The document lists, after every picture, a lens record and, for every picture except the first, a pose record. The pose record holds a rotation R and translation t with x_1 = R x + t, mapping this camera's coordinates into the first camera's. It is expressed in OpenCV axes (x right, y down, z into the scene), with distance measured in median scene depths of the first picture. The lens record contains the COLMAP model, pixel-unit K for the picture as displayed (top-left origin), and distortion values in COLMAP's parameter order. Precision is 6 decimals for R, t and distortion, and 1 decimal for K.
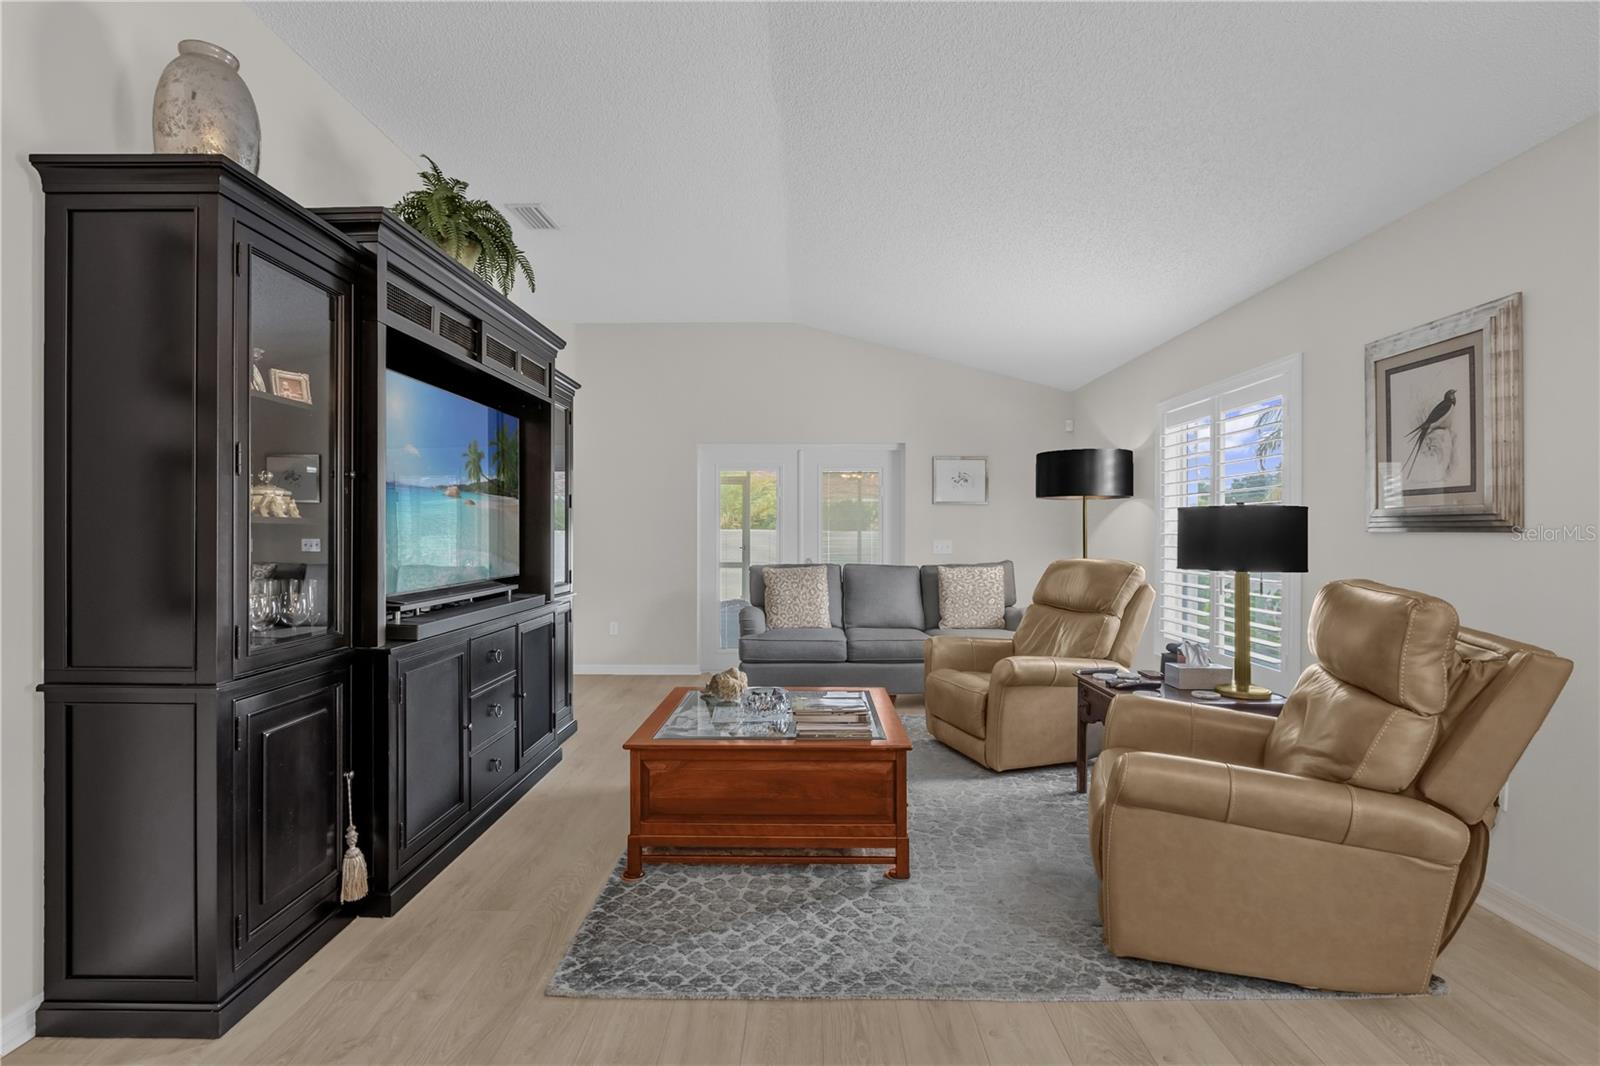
lens RADIAL K [[749.5, 0, 795.0], [0, 749.5, 533.2], [0, 0, 1]] dist [-0.003206, -0.004376]
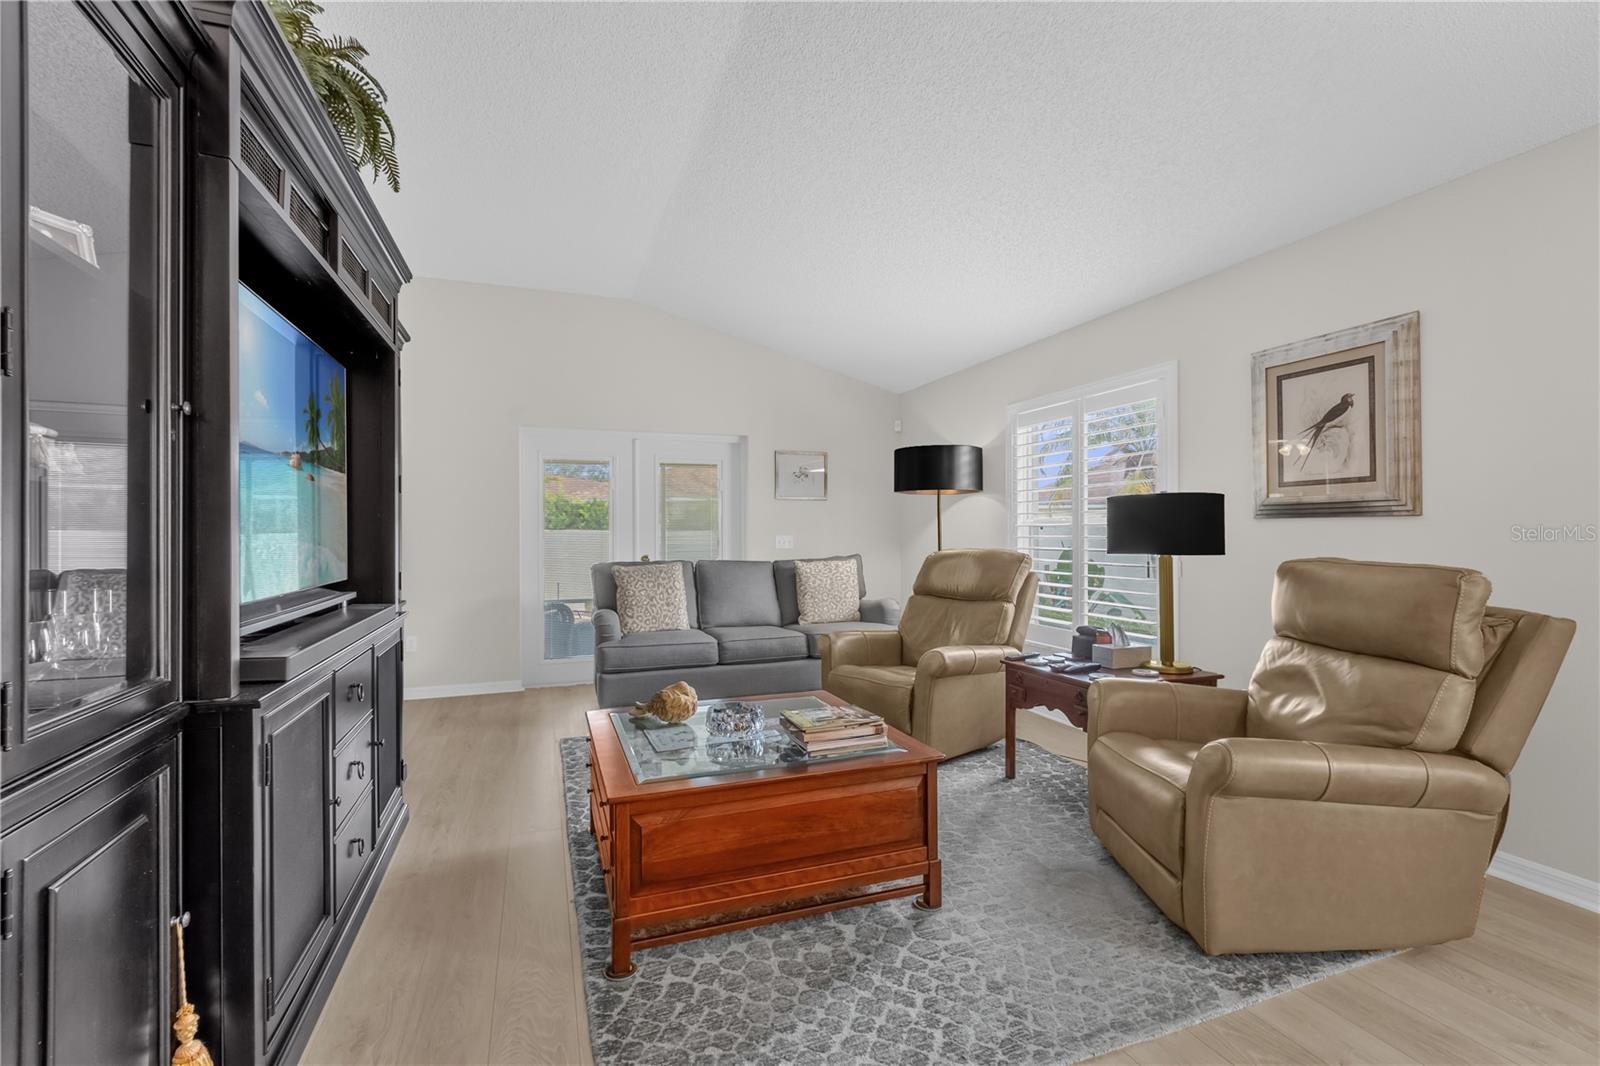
lens RADIAL K [[711.2, 0, 797.4], [0, 711.2, 533.7], [0, 0, 1]] dist [-0.001232, -0.001521]
pose [[0.933454, -0.004901, 0.358662, -0.315378], [0.005618, 0.999984, -0.000956, 0.021443], [-0.358652, 0.002907, 0.933467, 0.281960]]
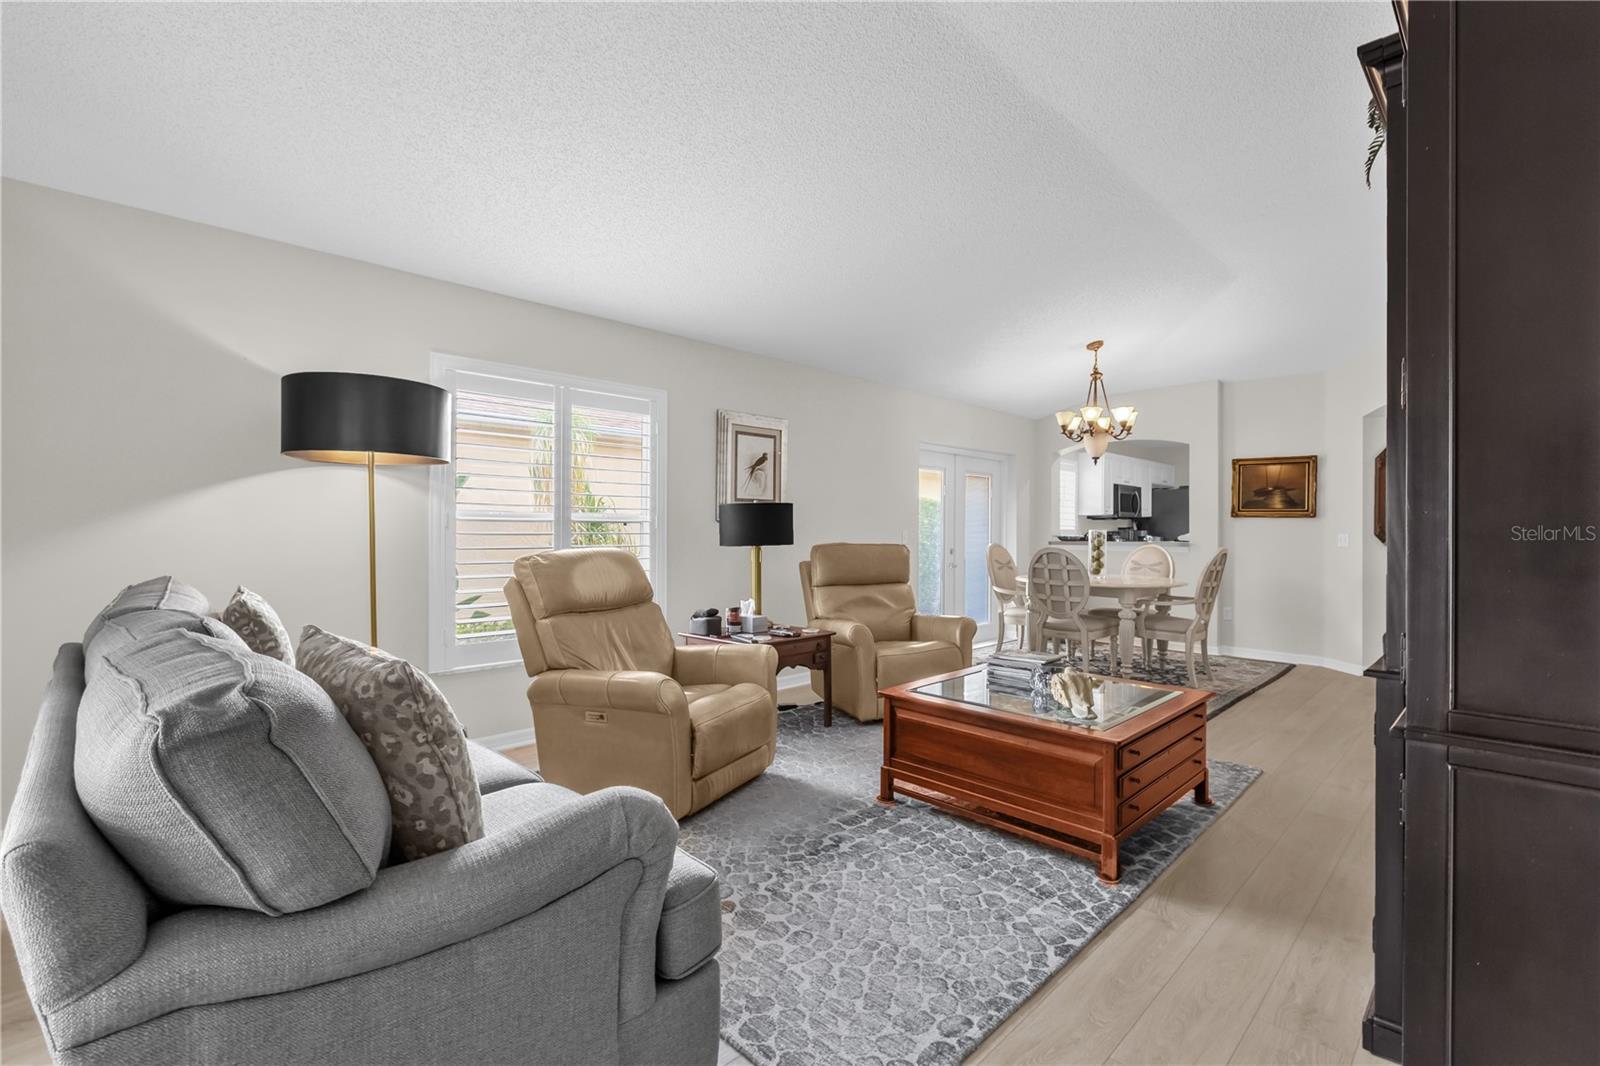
lens RADIAL K [[711.2, 0, 794.1], [0, 711.2, 531.4], [0, 0, 1]] dist [-0.001232, -0.001521]
pose [[-0.713614, -0.007070, 0.700503, -0.569782], [-0.004902, 0.999975, 0.005099, 0.016720], [-0.700522, 0.000205, -0.713631, 2.378275]]
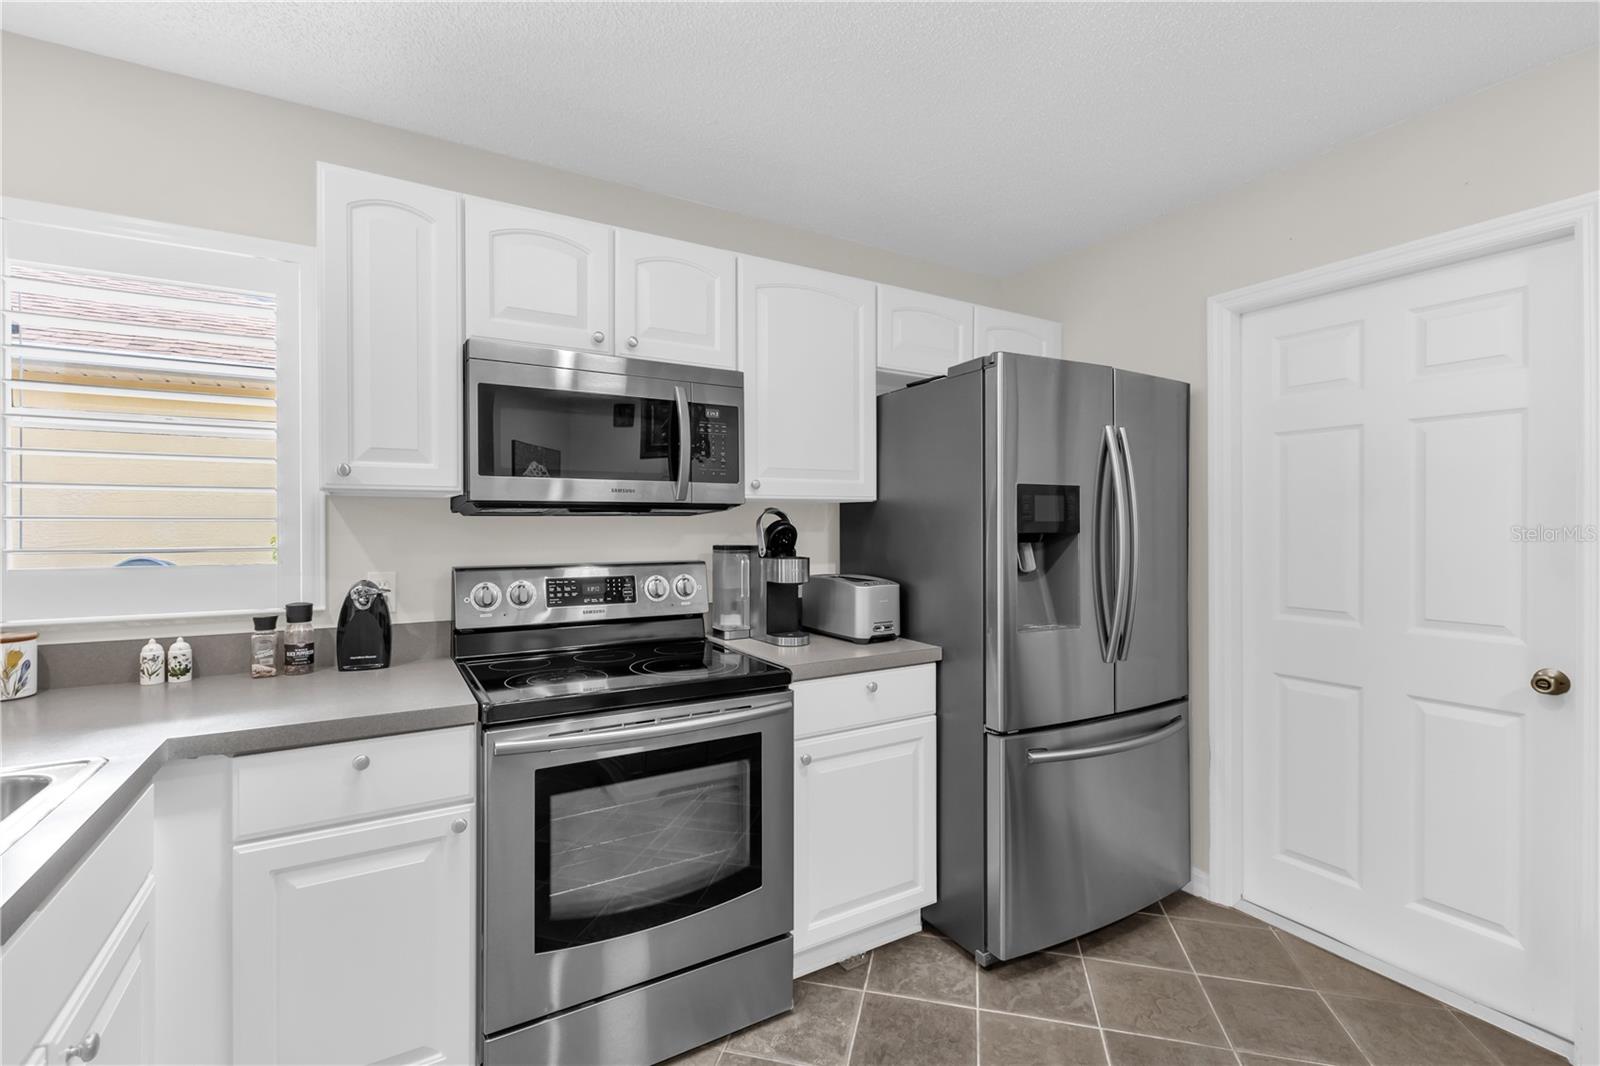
lens RADIAL K [[711.2, 0, 791.4], [0, 711.2, 524.6], [0, 0, 1]] dist [-0.001232, -0.001521]
pose [[-0.526594, -0.000868, 0.850116, -0.032367], [0.002425, 0.999994, 0.002523, -0.021498], [-0.850113, 0.003391, -0.526589, -1.068004]]
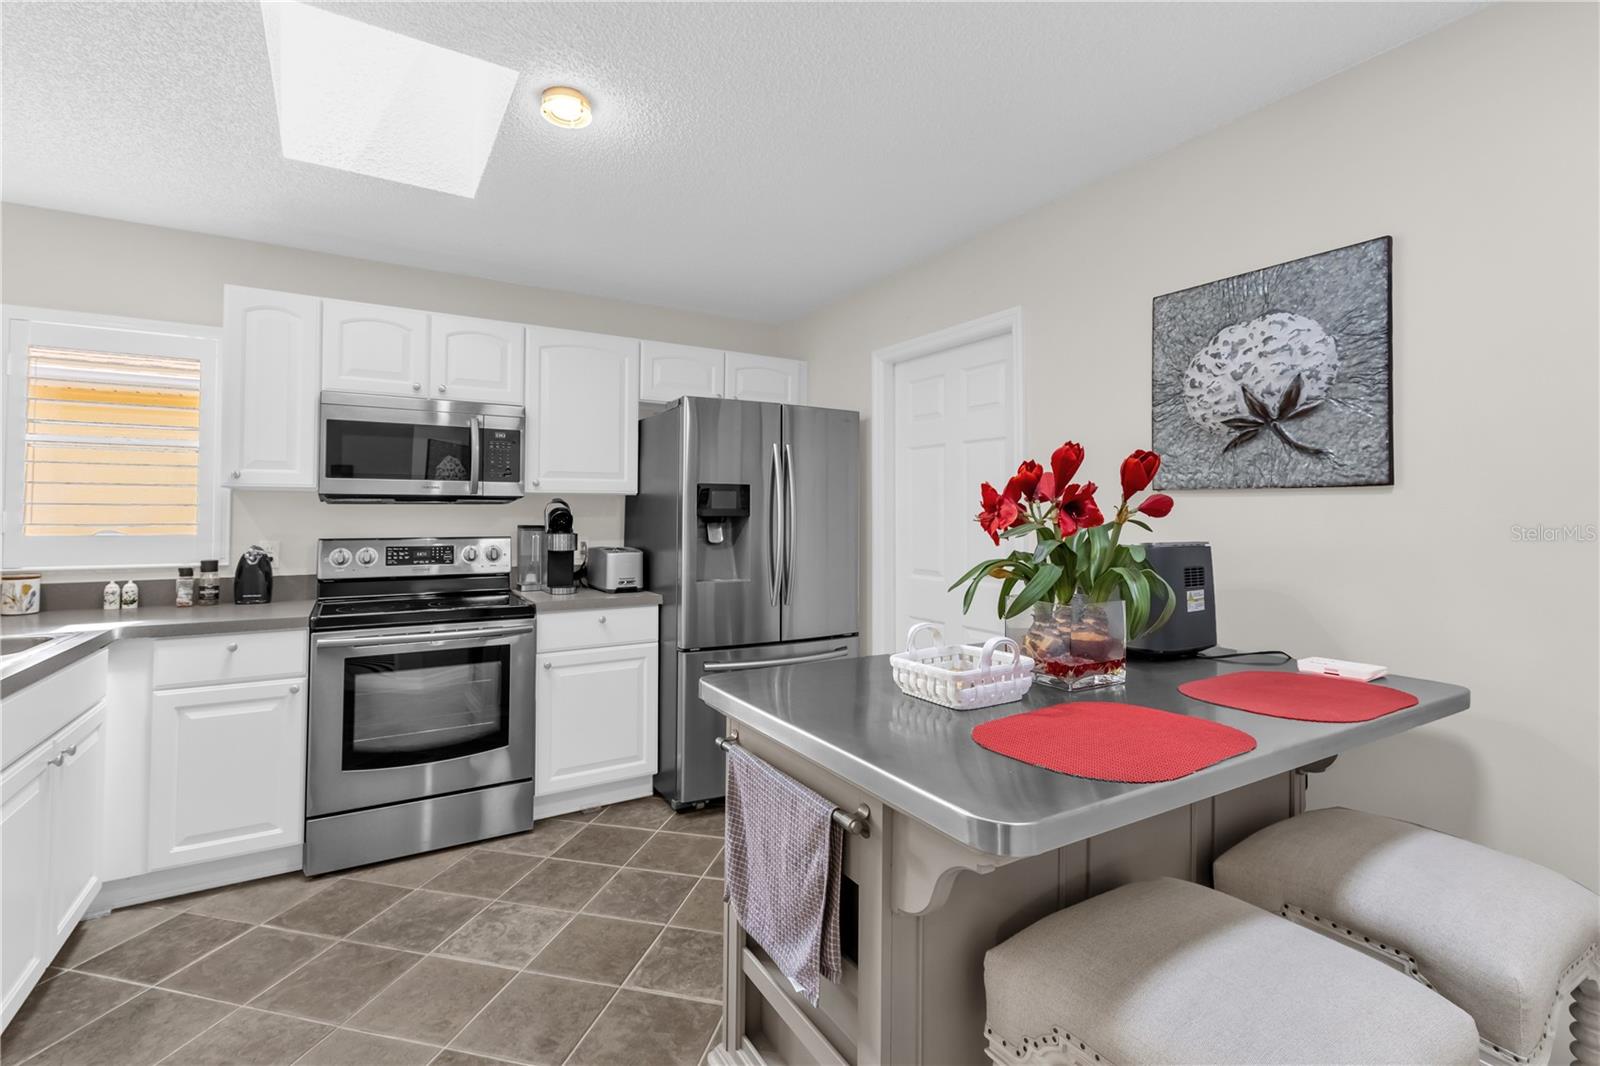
lens RADIAL K [[711.2, 0, 786.0], [0, 711.2, 495.4], [0, 0, 1]] dist [-0.001232, -0.001521]
pose [[-0.536658, 0.019631, 0.843571, -0.582394], [-0.001060, 0.999713, -0.023939, -0.016350], [-0.843799, -0.013741, -0.536483, -1.186265]]
